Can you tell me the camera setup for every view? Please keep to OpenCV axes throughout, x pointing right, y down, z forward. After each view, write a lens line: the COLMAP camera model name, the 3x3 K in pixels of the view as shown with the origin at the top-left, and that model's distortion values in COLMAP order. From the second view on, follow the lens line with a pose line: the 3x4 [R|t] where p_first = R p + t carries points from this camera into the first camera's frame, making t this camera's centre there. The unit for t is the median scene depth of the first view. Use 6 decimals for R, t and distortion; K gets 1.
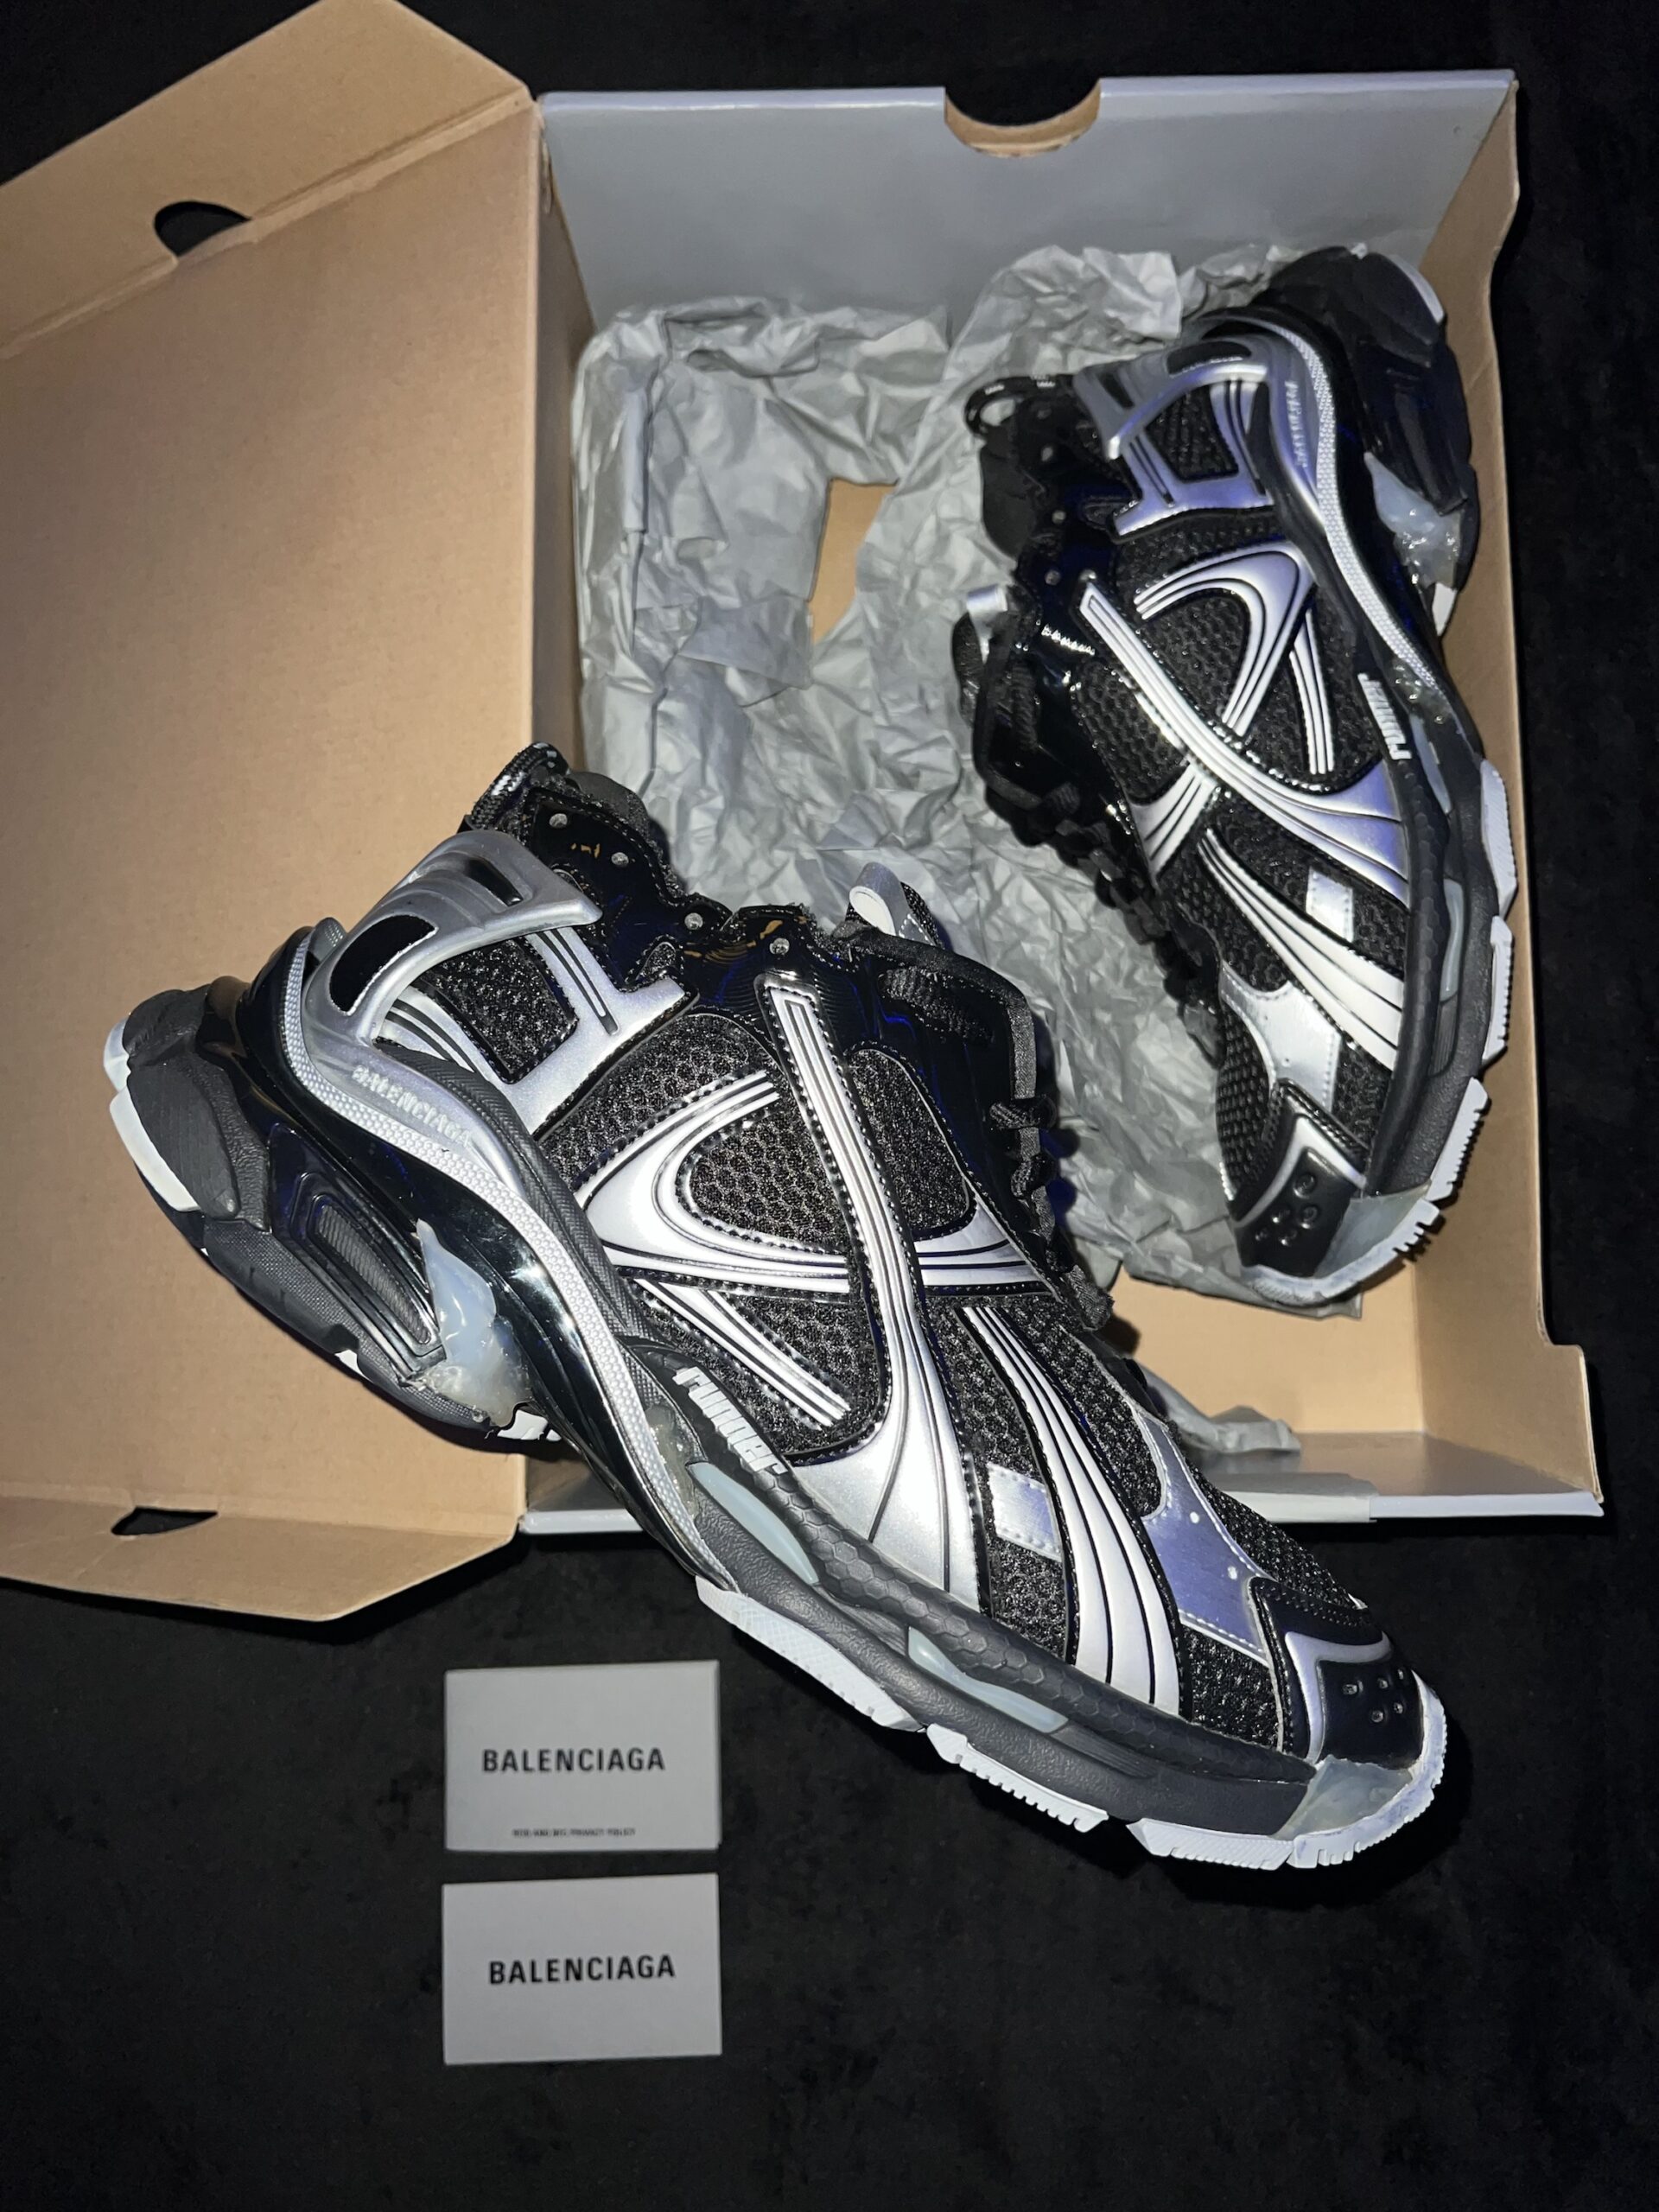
lens RADIAL K [[1692.2, 0, 845.1], [0, 1692.2, 1109.8], [0, 0, 1]] dist [0.148135, -0.363106]
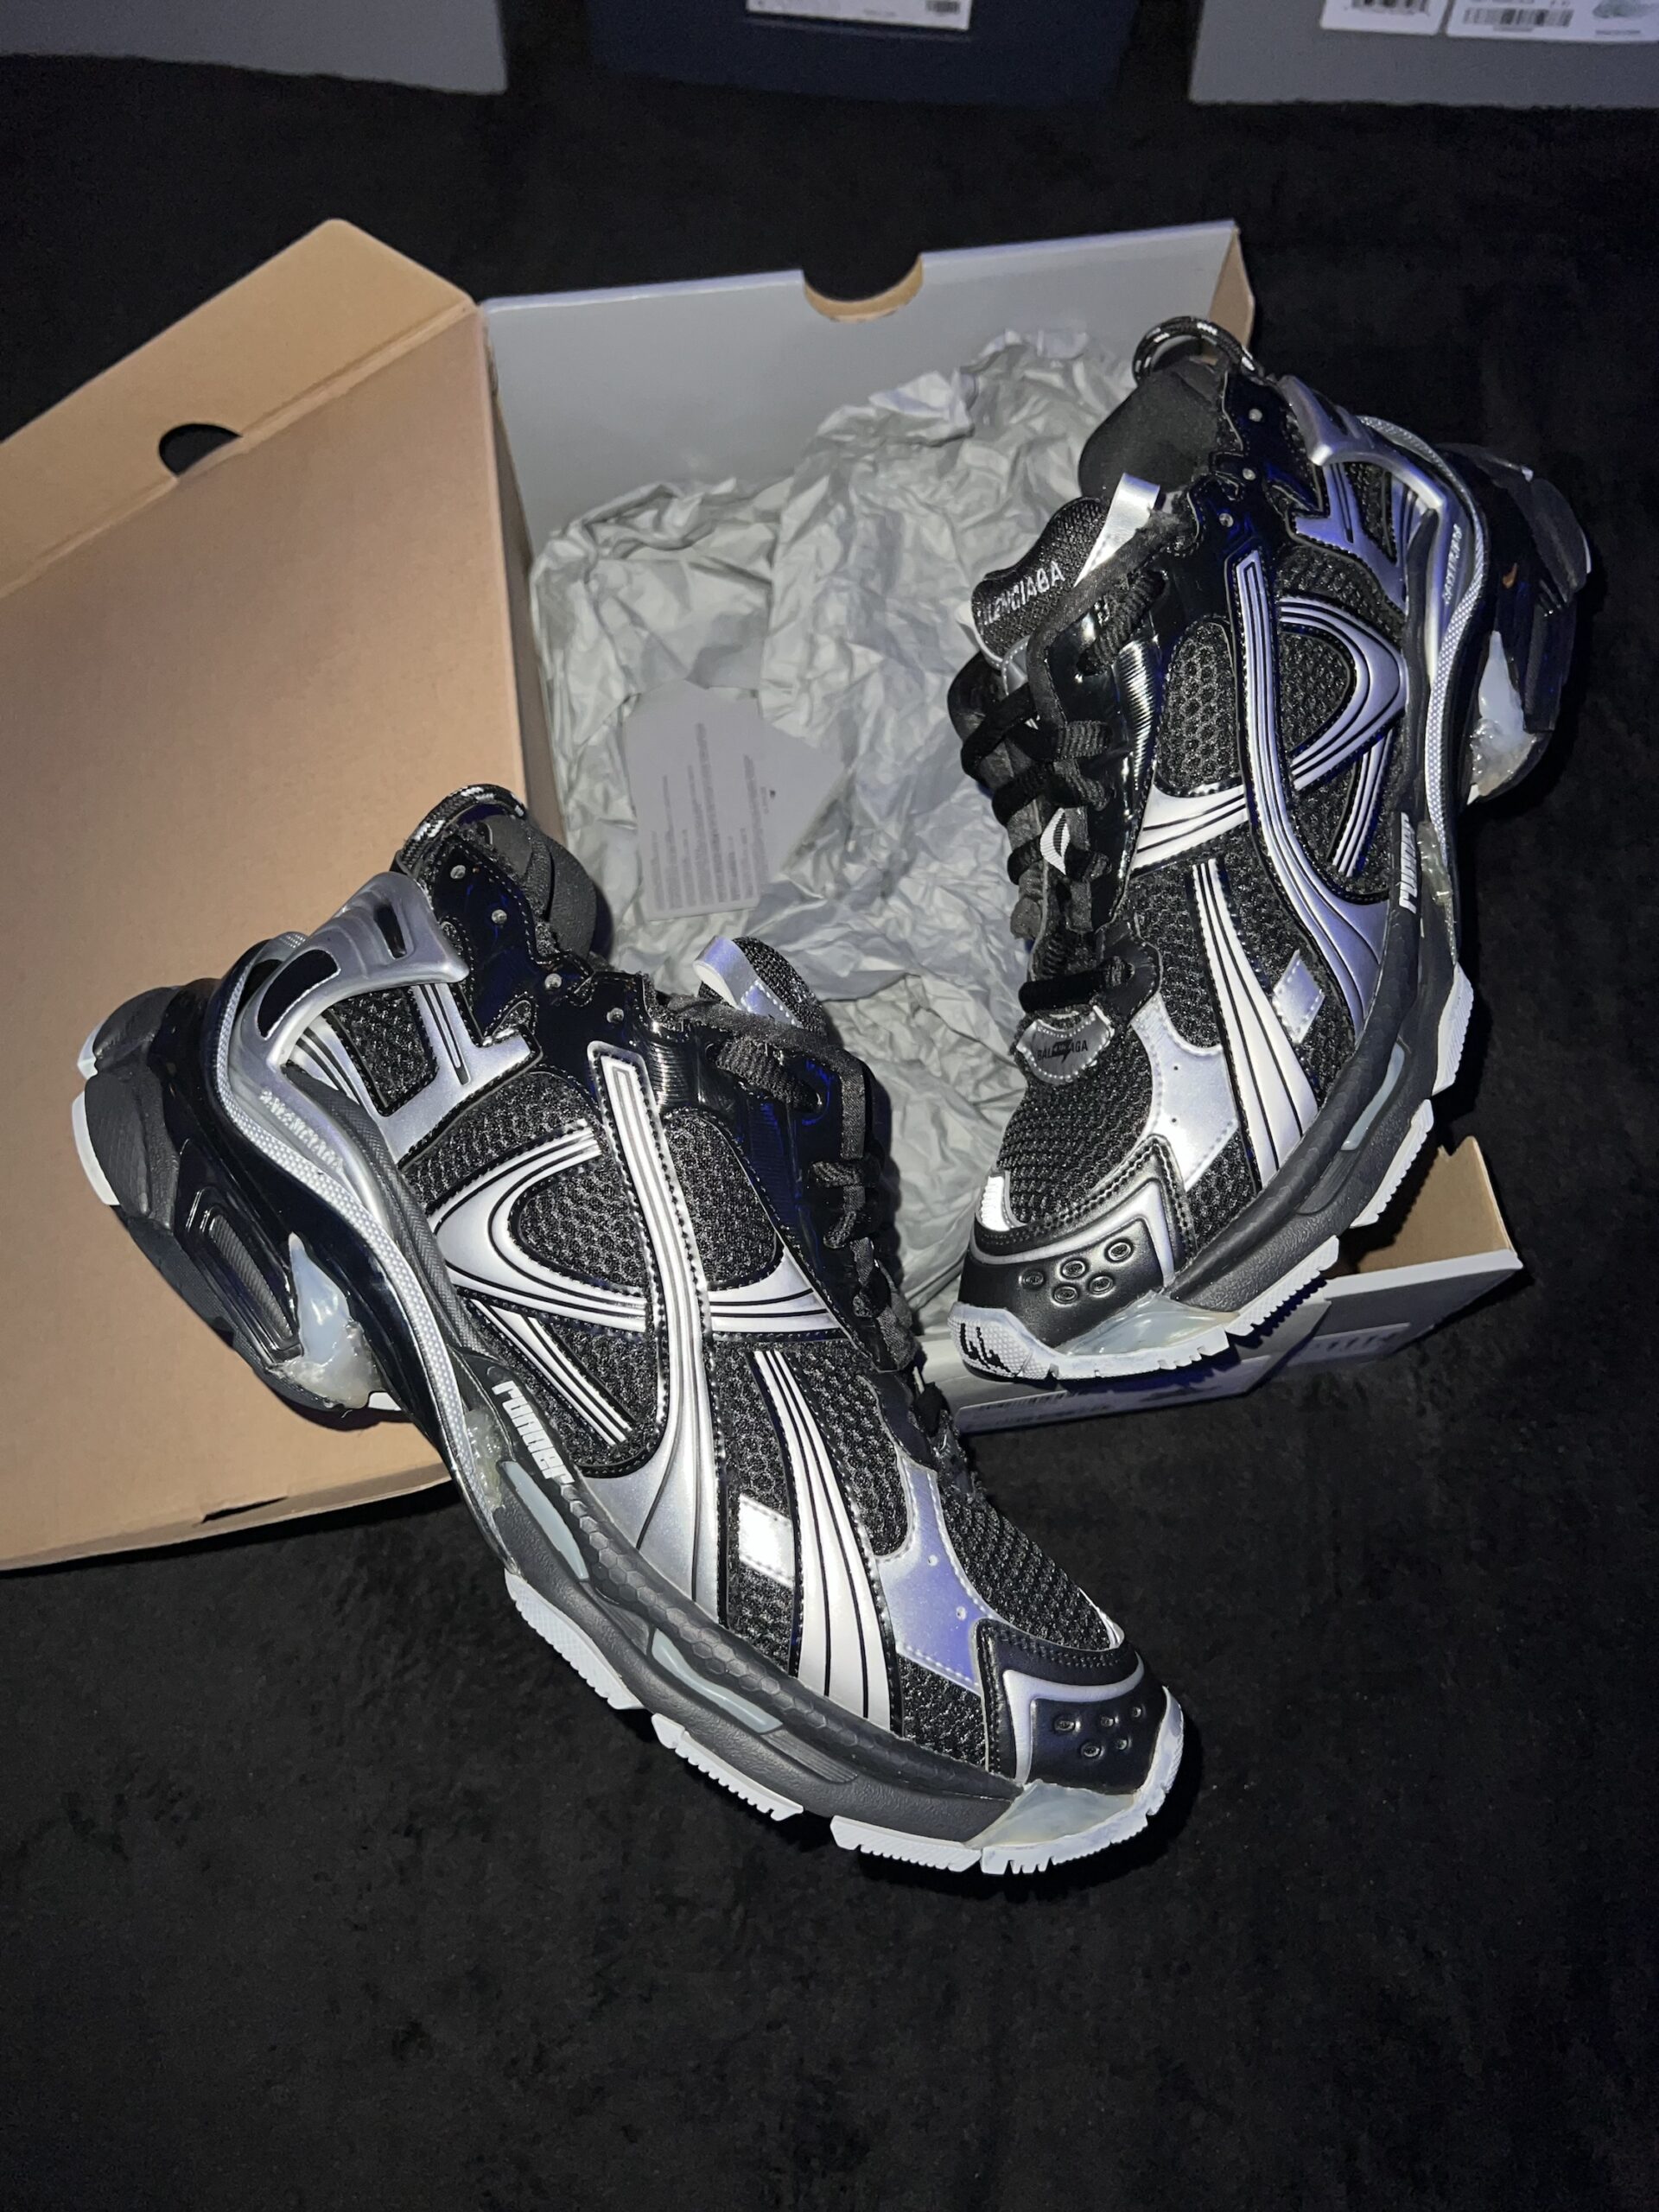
lens RADIAL K [[1692.2, 0, 845.1], [0, 1692.2, 1109.8], [0, 0, 1]] dist [0.148135, -0.363106]
pose [[0.979127, 0.090097, -0.182191, 0.321222], [-0.066587, 0.989106, 0.131284, -0.193951], [0.192035, -0.116412, 0.974459, -0.064938]]
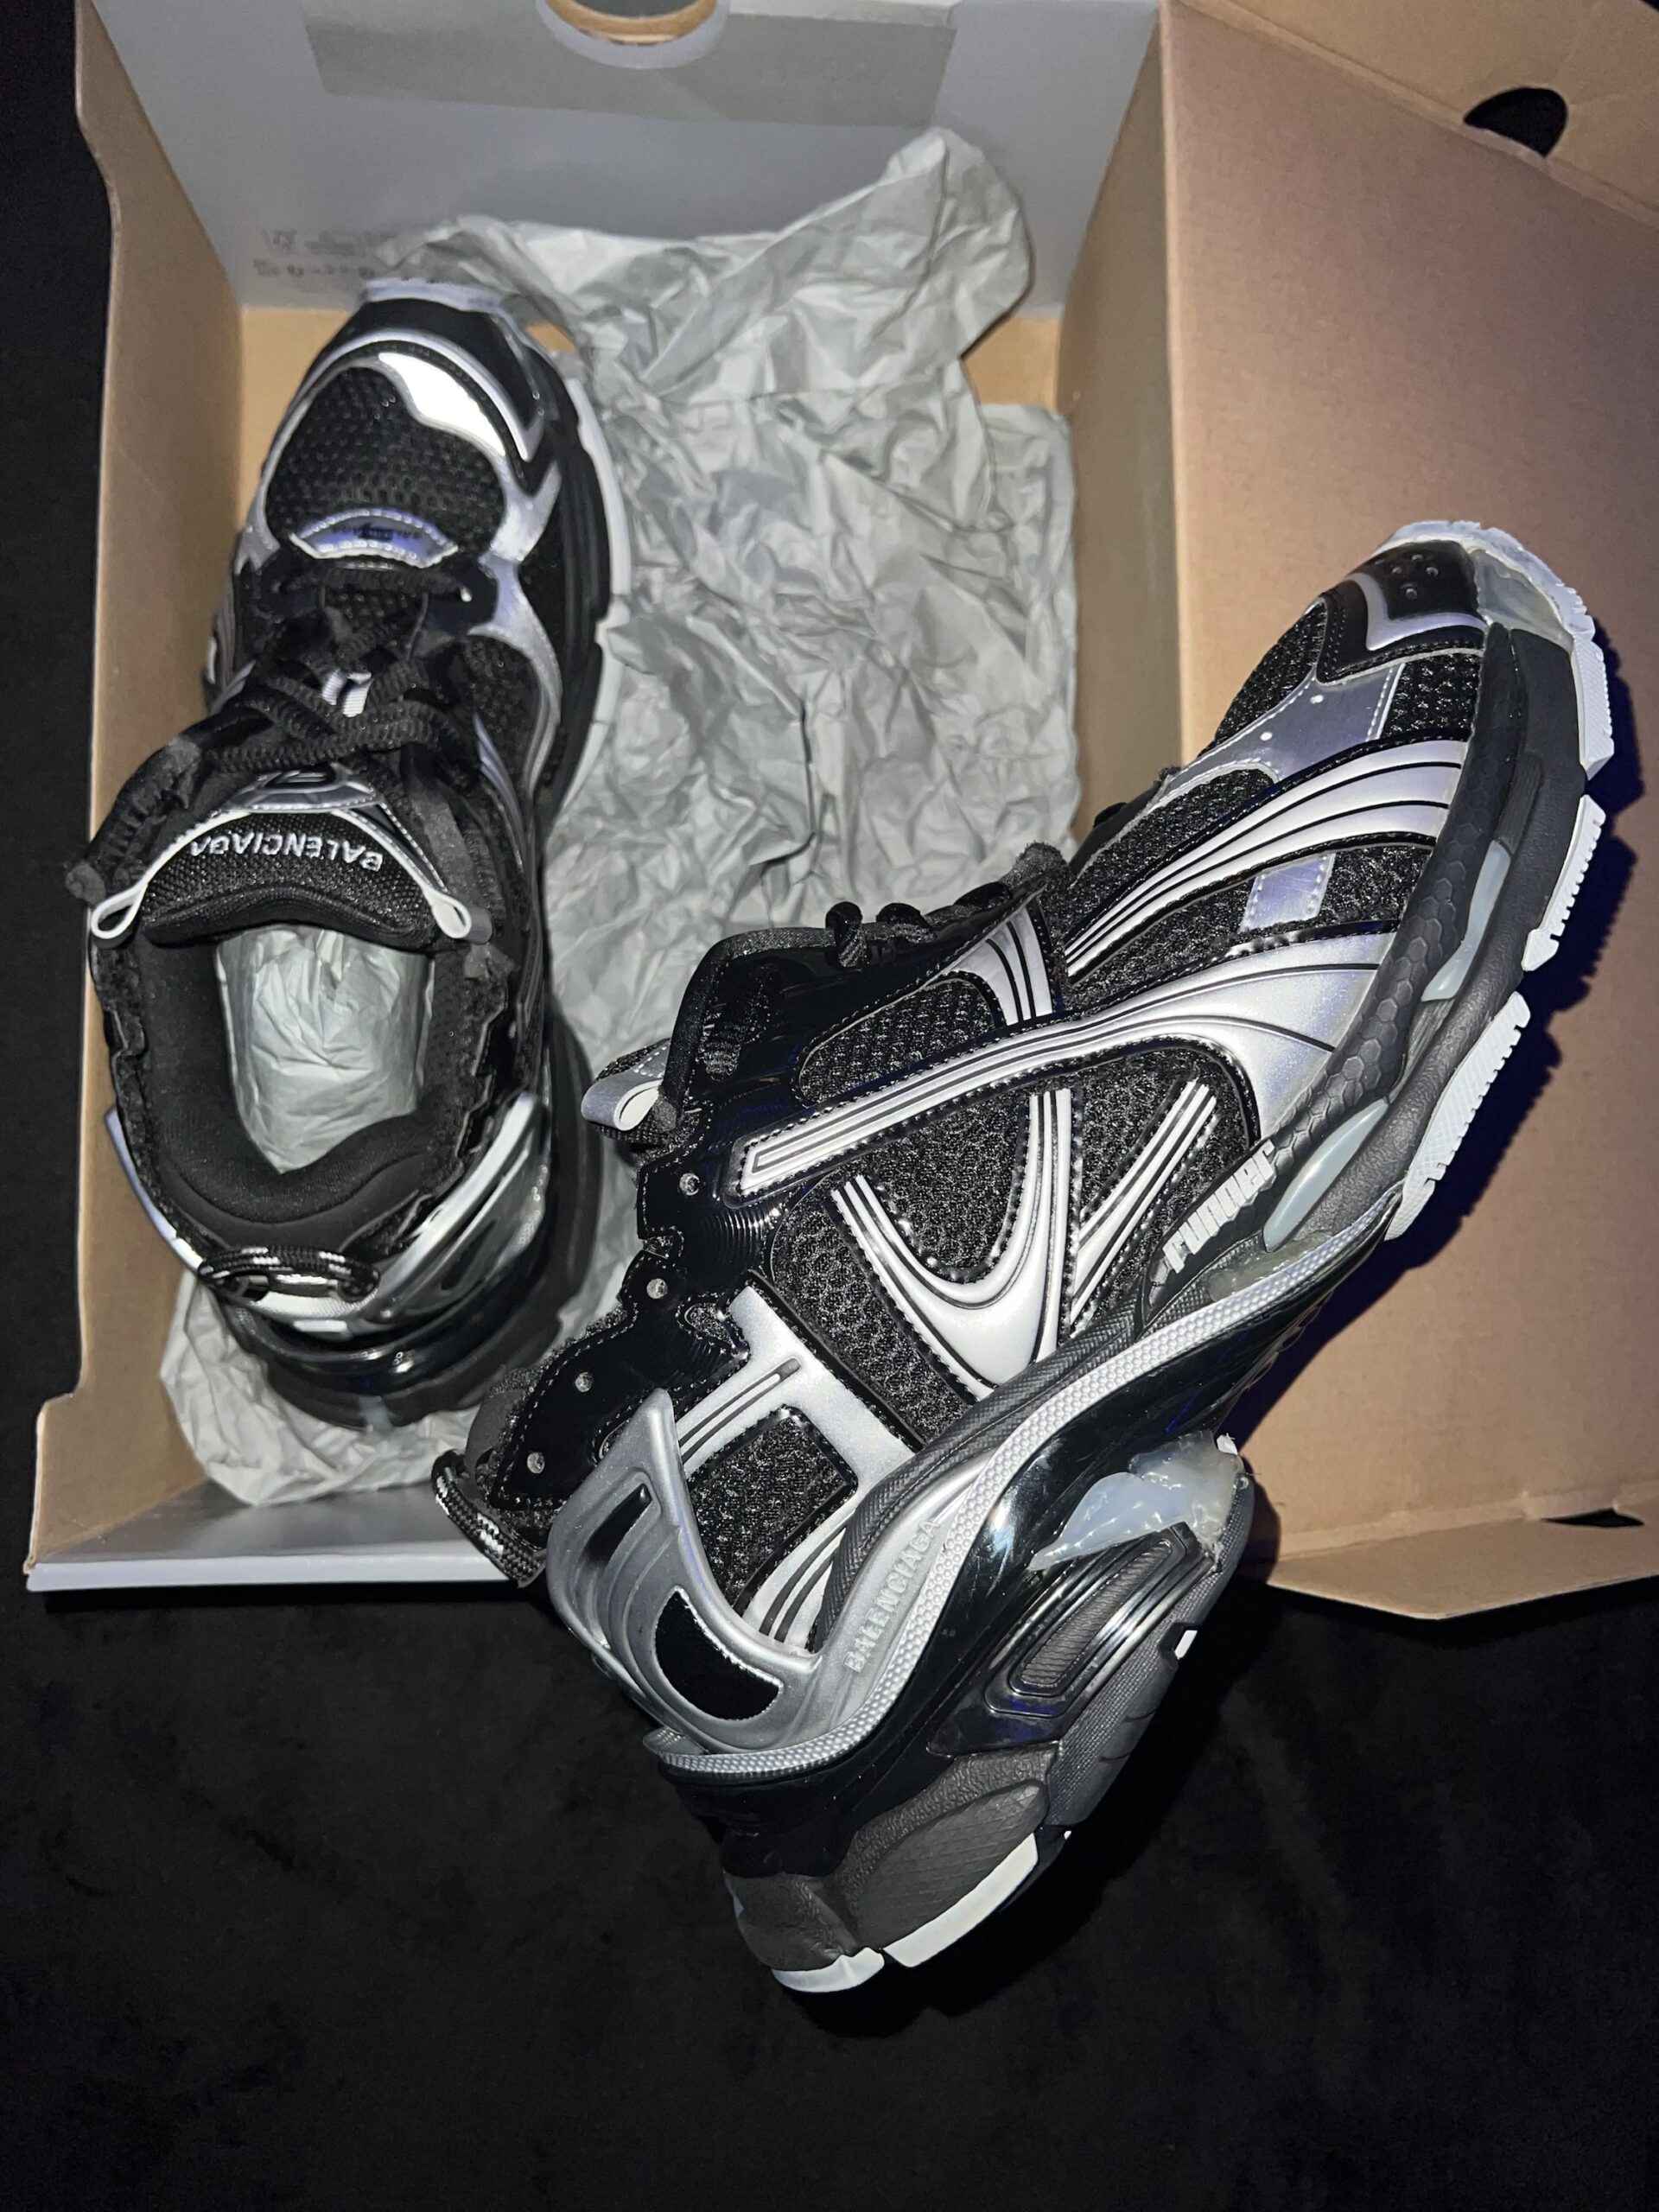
lens RADIAL K [[1692.2, 0, 845.1], [0, 1692.2, 1109.8], [0, 0, 1]] dist [0.148135, -0.363106]
pose [[-0.050679, -0.985290, 0.163205, -0.151553], [0.989227, -0.027051, 0.143867, -0.144225], [-0.137336, 0.168738, 0.976046, 0.113753]]
